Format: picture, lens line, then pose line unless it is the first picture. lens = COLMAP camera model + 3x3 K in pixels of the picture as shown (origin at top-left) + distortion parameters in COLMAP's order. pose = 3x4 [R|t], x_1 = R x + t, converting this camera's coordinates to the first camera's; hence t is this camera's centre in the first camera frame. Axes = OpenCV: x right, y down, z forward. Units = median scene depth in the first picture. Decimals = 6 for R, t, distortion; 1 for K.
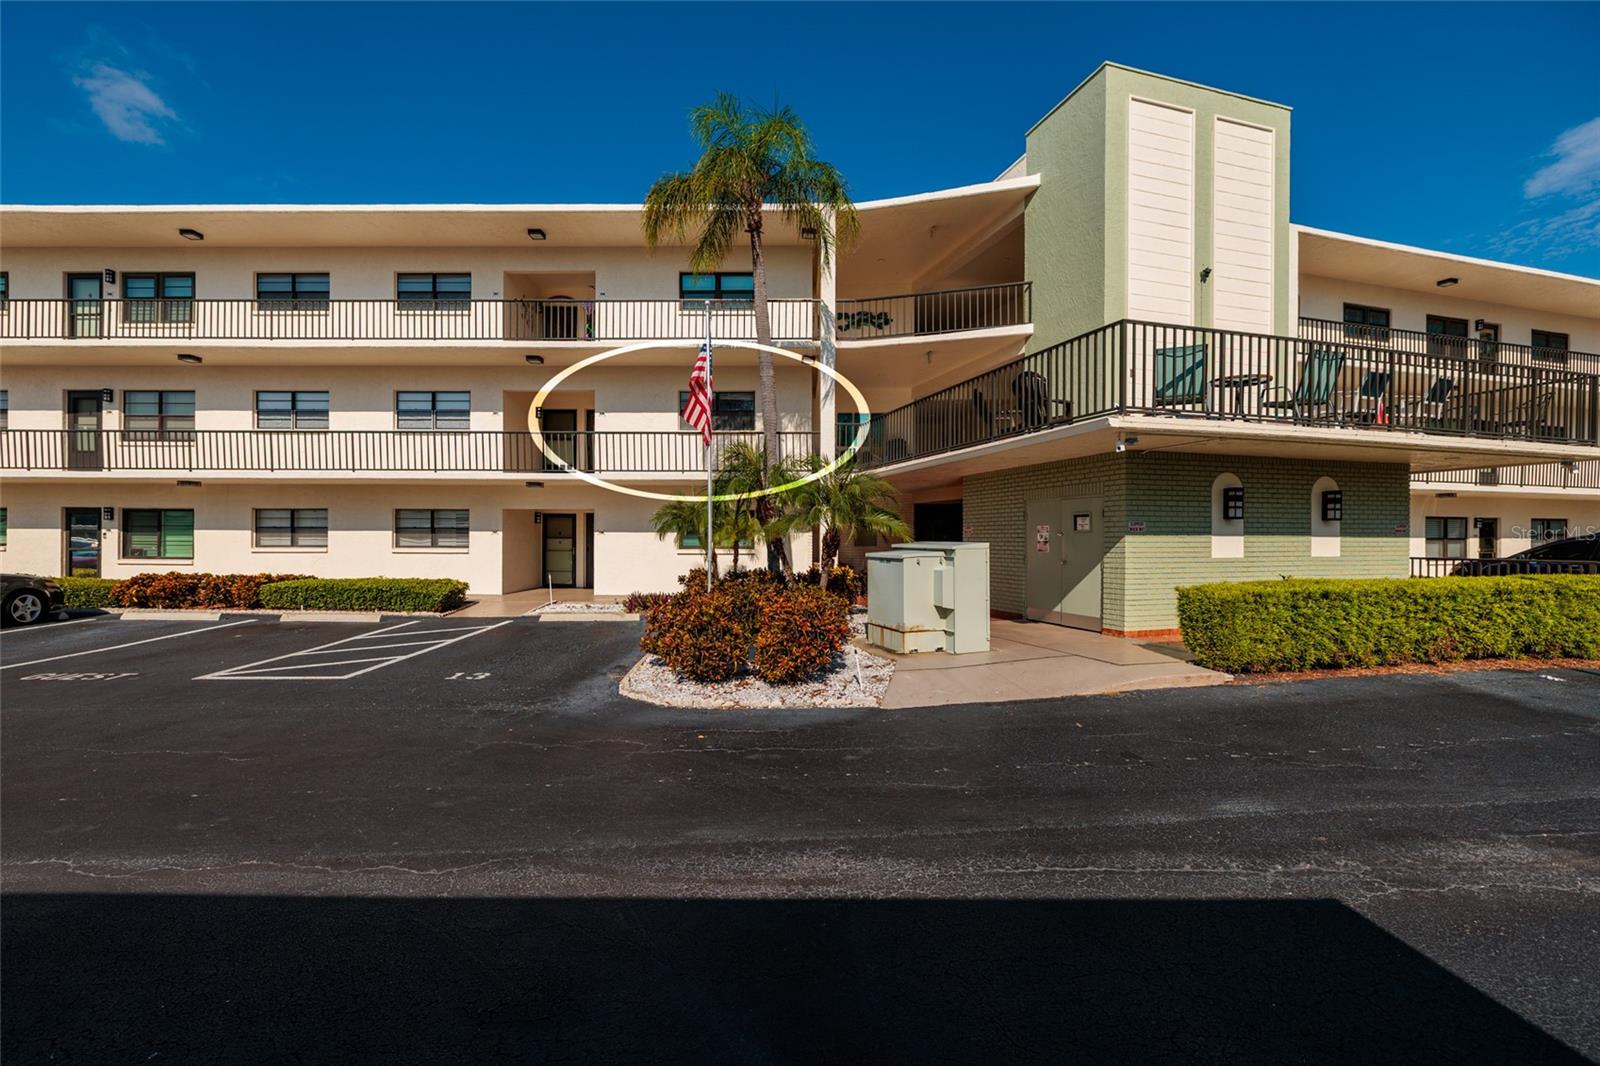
lens RADIAL K [[694.9, 0, 800.0], [0, 694.9, 533.0], [0, 0, 1]] dist [0.000637, -0.000495]
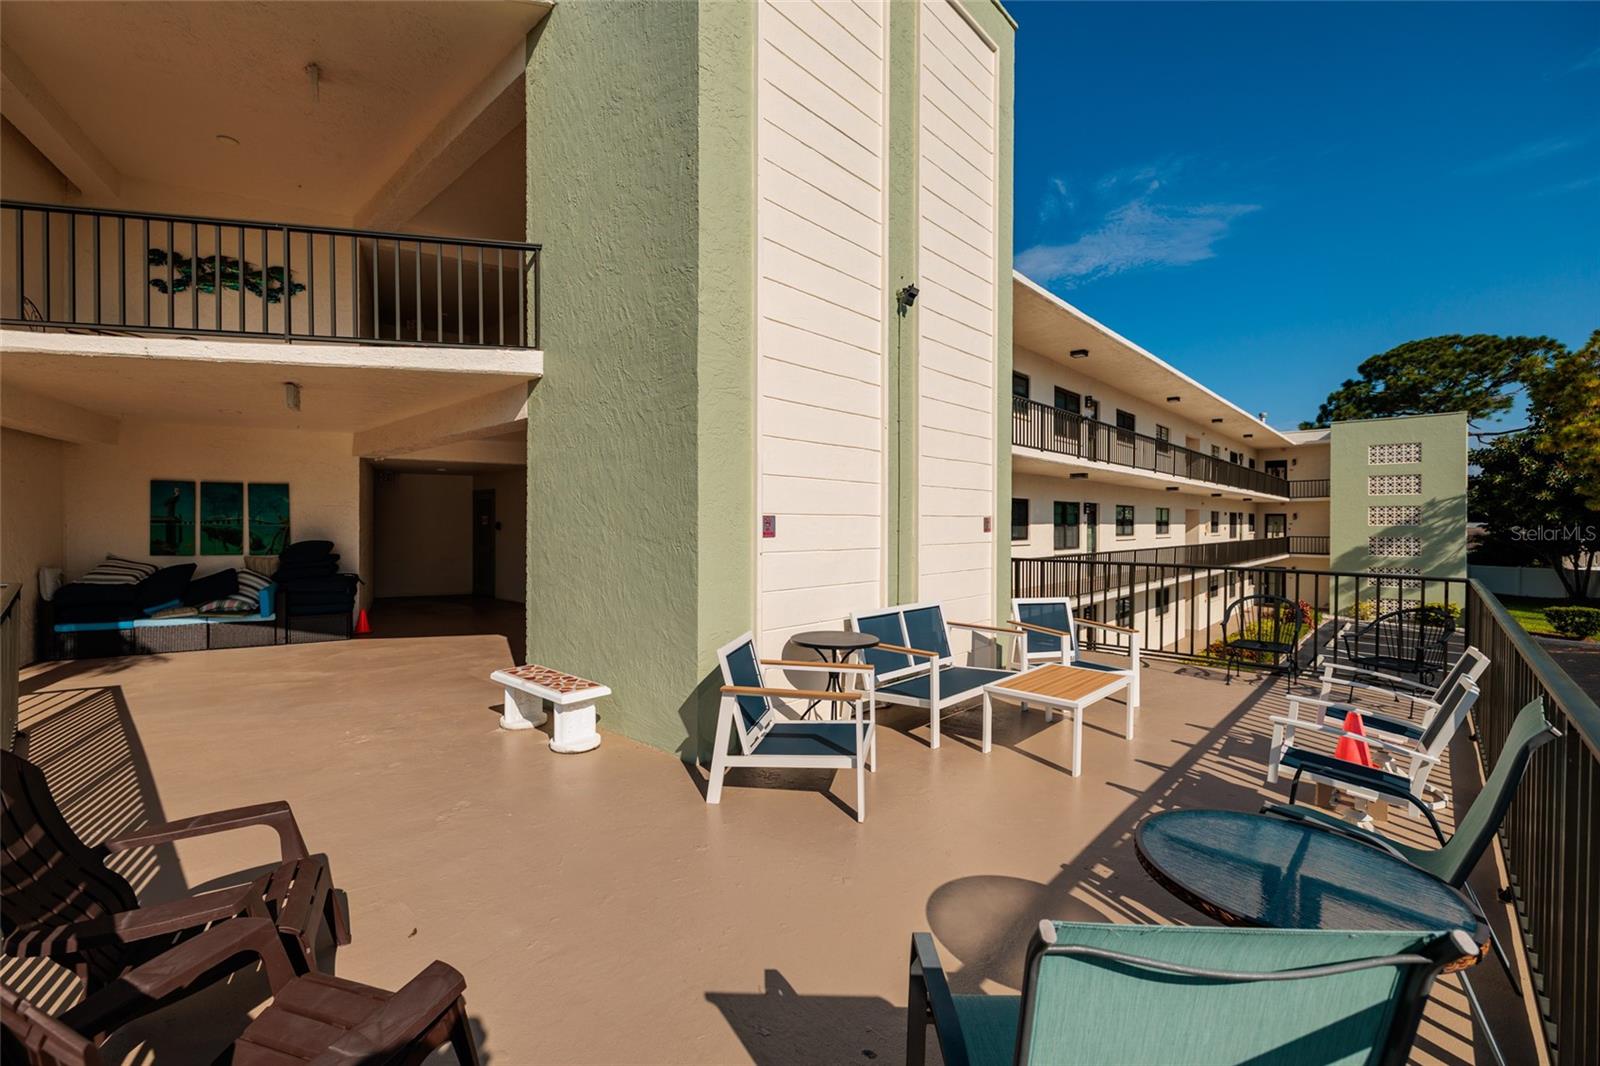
lens RADIAL K [[694.9, 0, 800.0], [0, 694.9, 533.0], [0, 0, 1]] dist [0.000637, -0.000495]
pose [[0.864623, -0.004916, 0.502397, 0.257656], [-0.003069, 0.999882, 0.015066, -0.198945], [-0.502412, -0.014568, 0.864506, 0.564600]]
